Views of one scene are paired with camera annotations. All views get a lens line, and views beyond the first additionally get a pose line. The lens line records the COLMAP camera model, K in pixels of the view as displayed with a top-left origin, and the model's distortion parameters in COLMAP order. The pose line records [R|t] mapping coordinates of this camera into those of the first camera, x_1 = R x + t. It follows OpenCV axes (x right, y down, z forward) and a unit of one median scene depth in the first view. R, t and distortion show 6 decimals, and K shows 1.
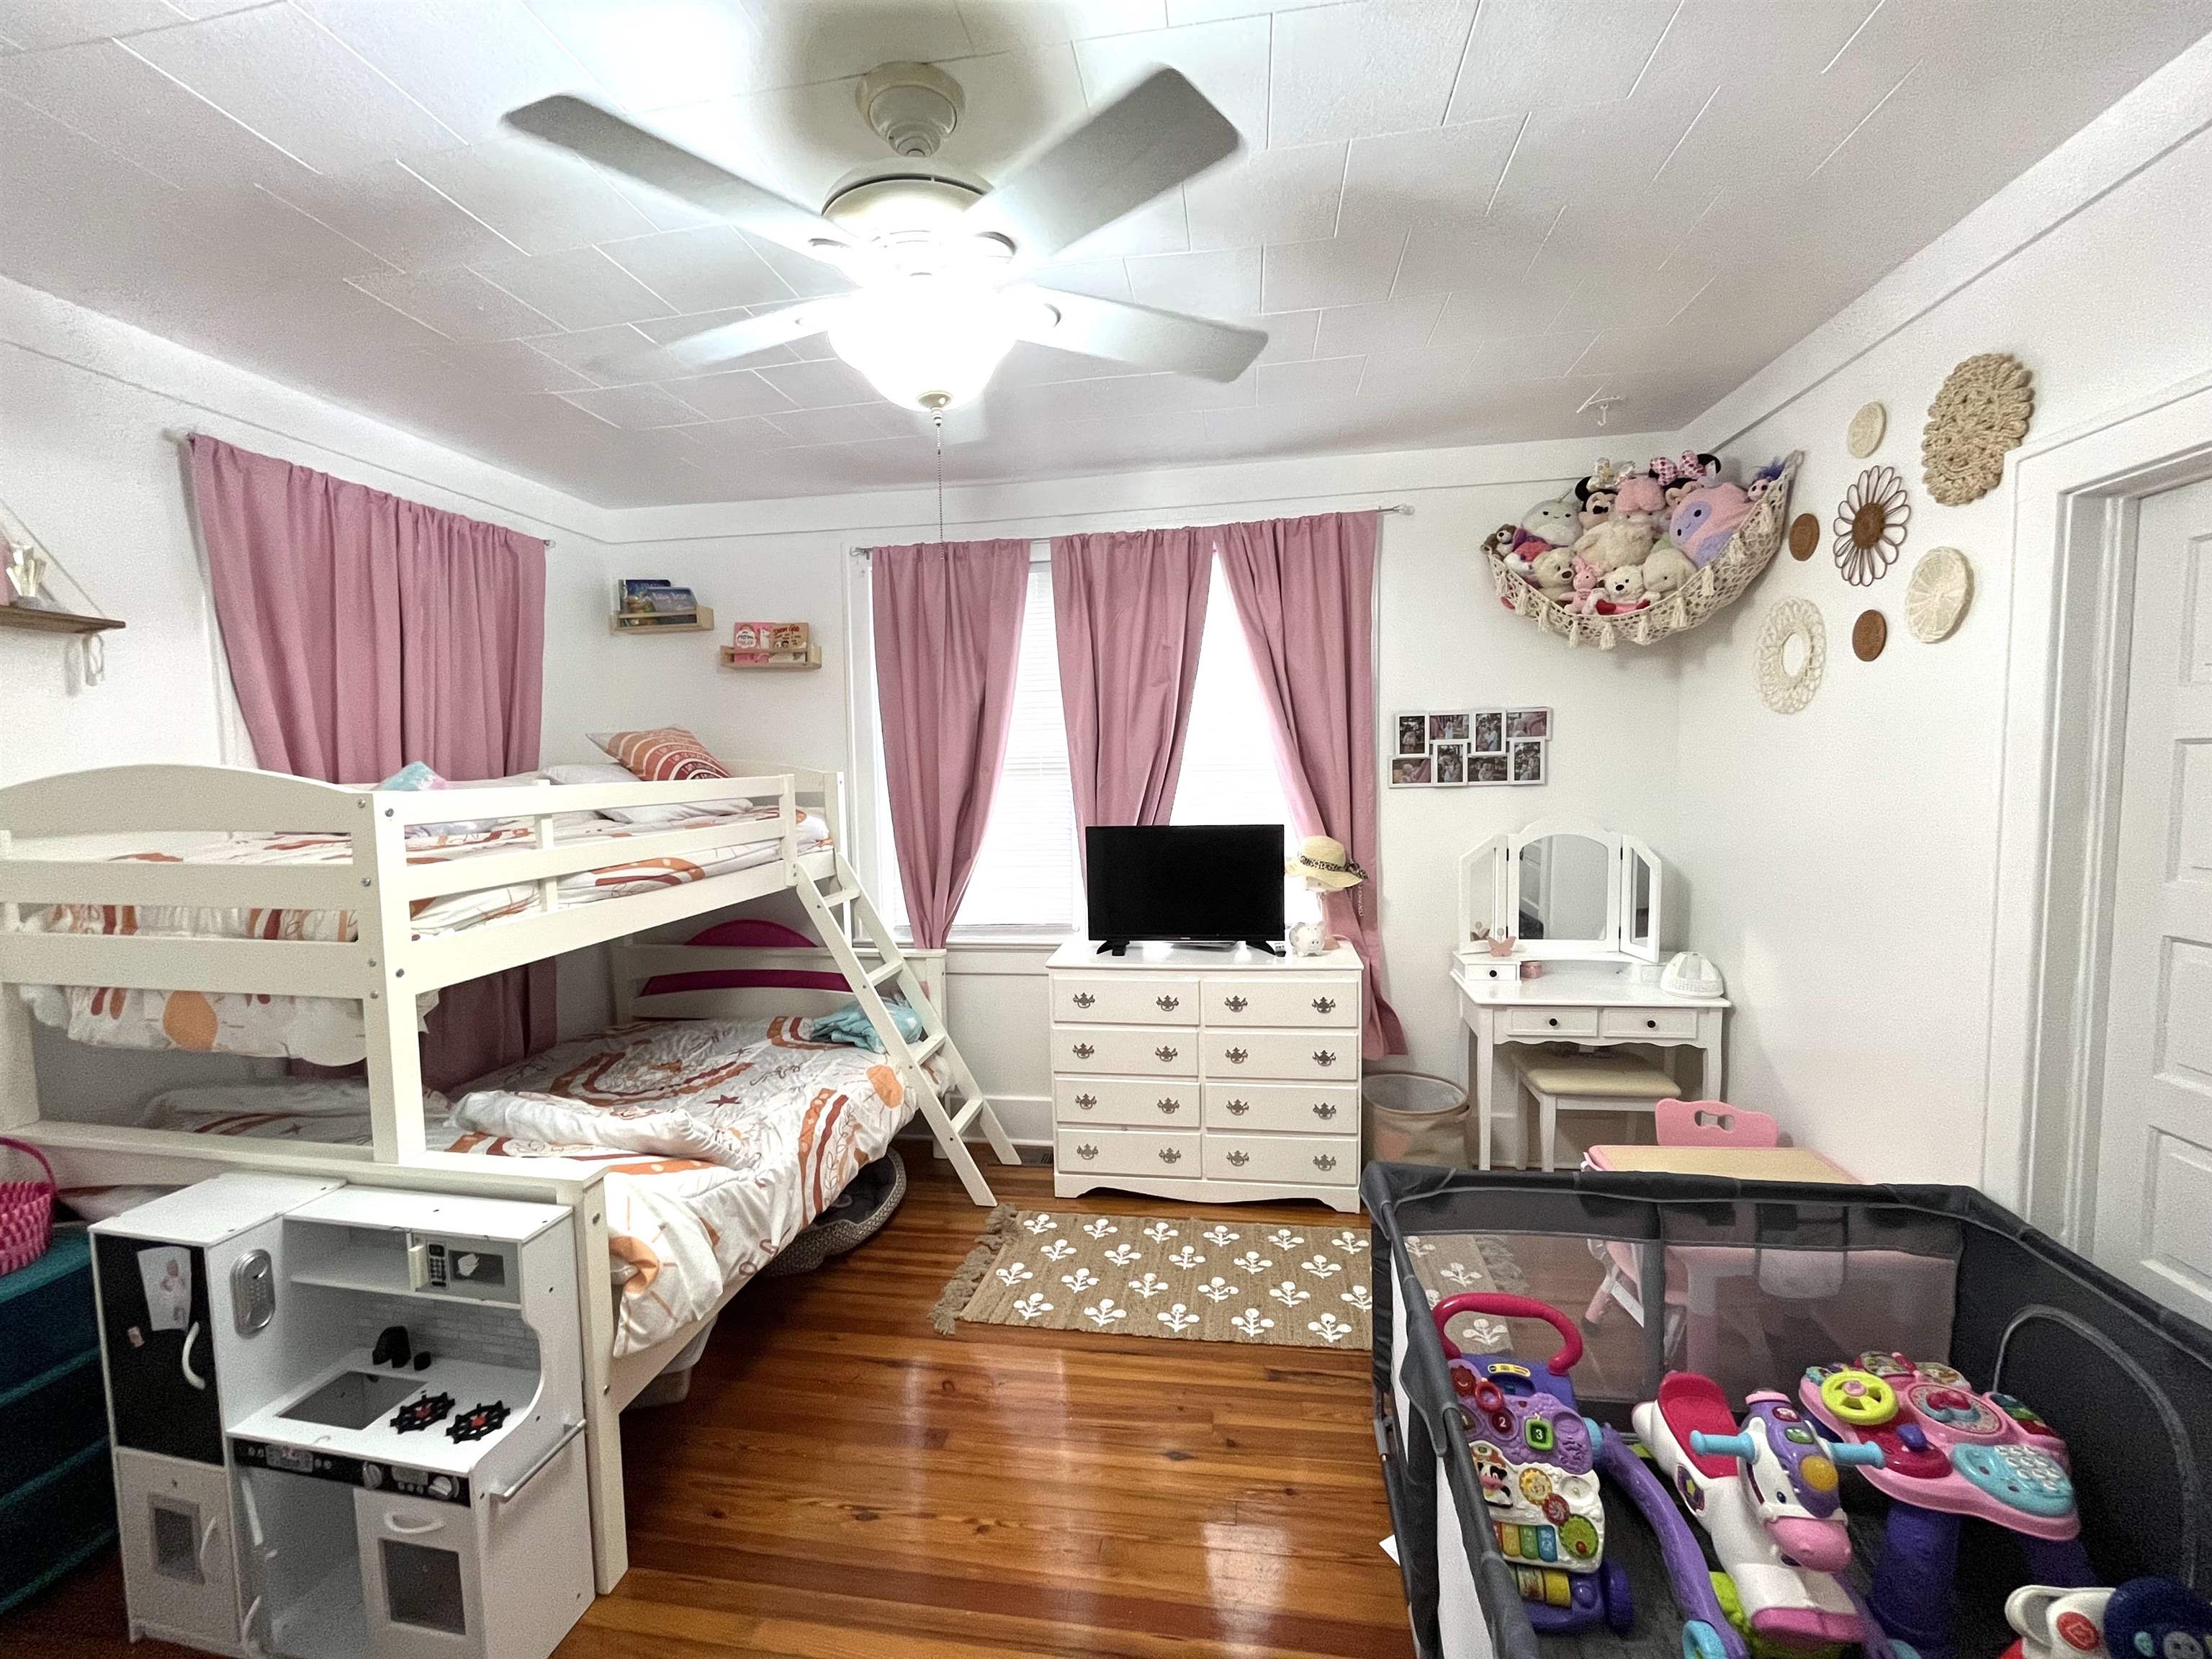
lens RADIAL K [[900.3, 0, 1106.0], [0, 900.3, 829.5], [0, 0, 1]] dist [-0.001158, 0.000009]
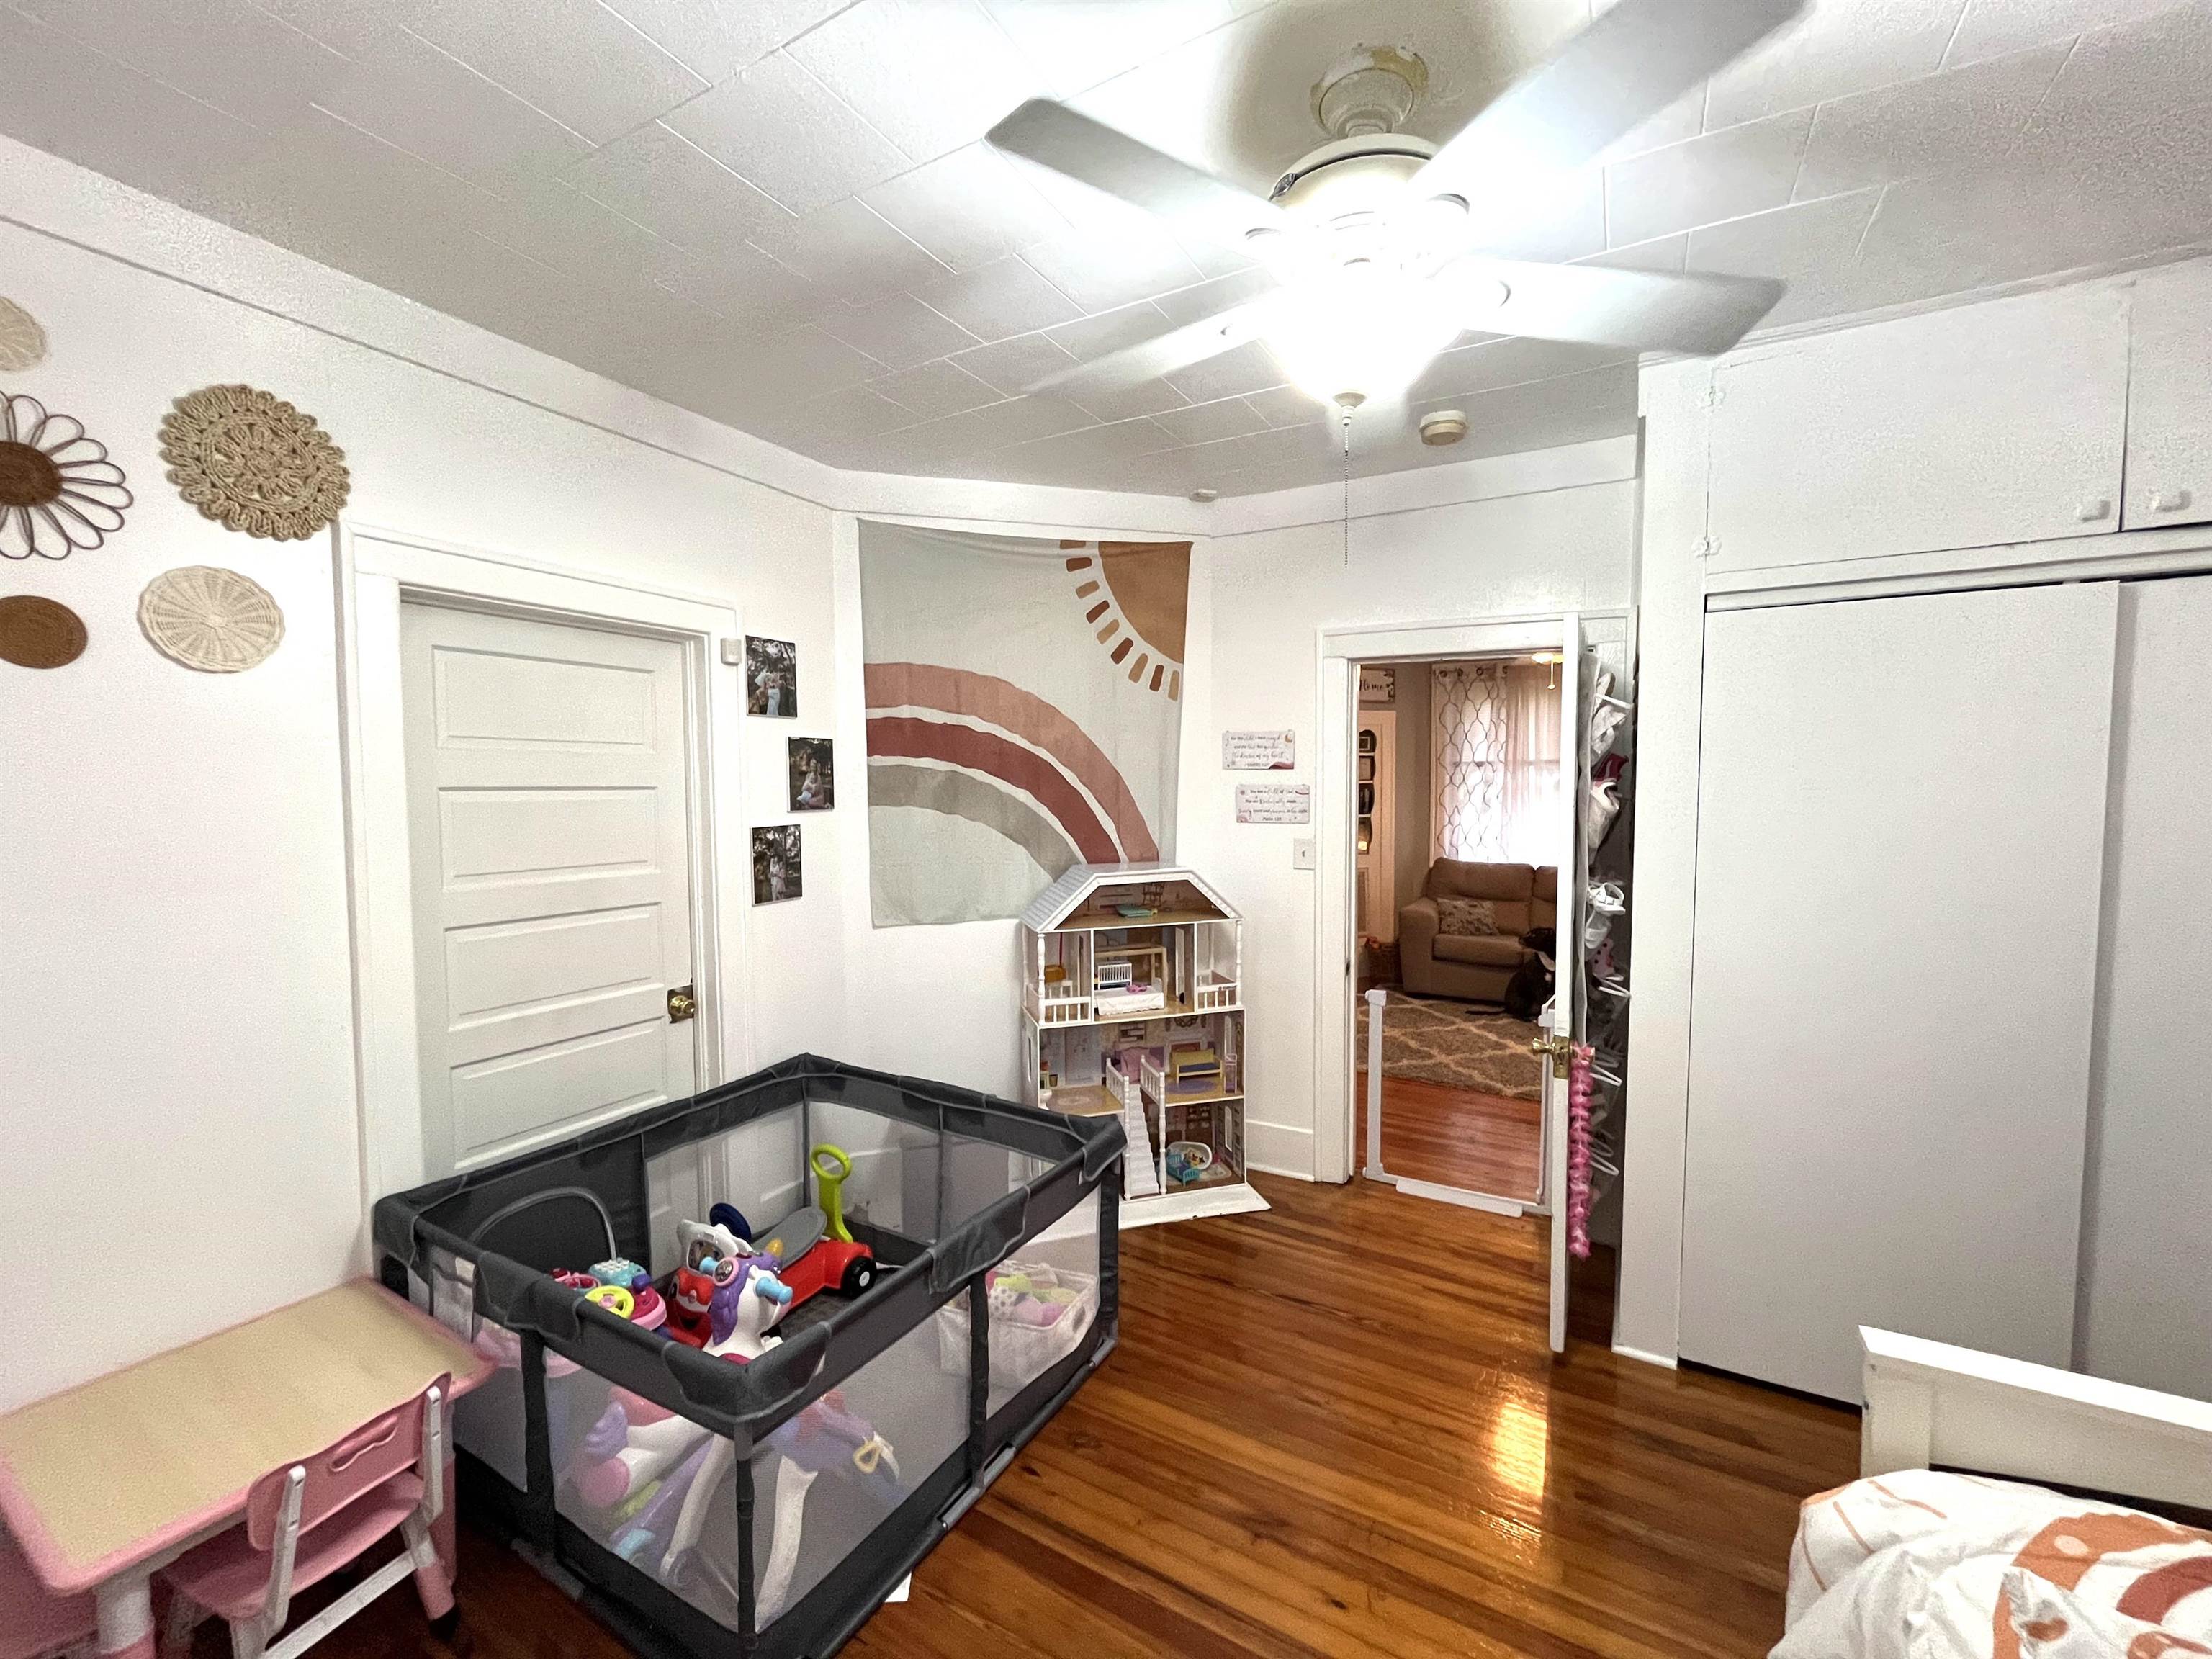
lens RADIAL K [[900.3, 0, 1106.0], [0, 900.3, 829.5], [0, 0, 1]] dist [-0.001158, 0.000009]
pose [[-0.932707, 0.003668, 0.360616, -0.208363], [0.048542, 0.992125, 0.115461, -0.108307], [-0.357353, 0.125196, -0.925540, 1.452192]]
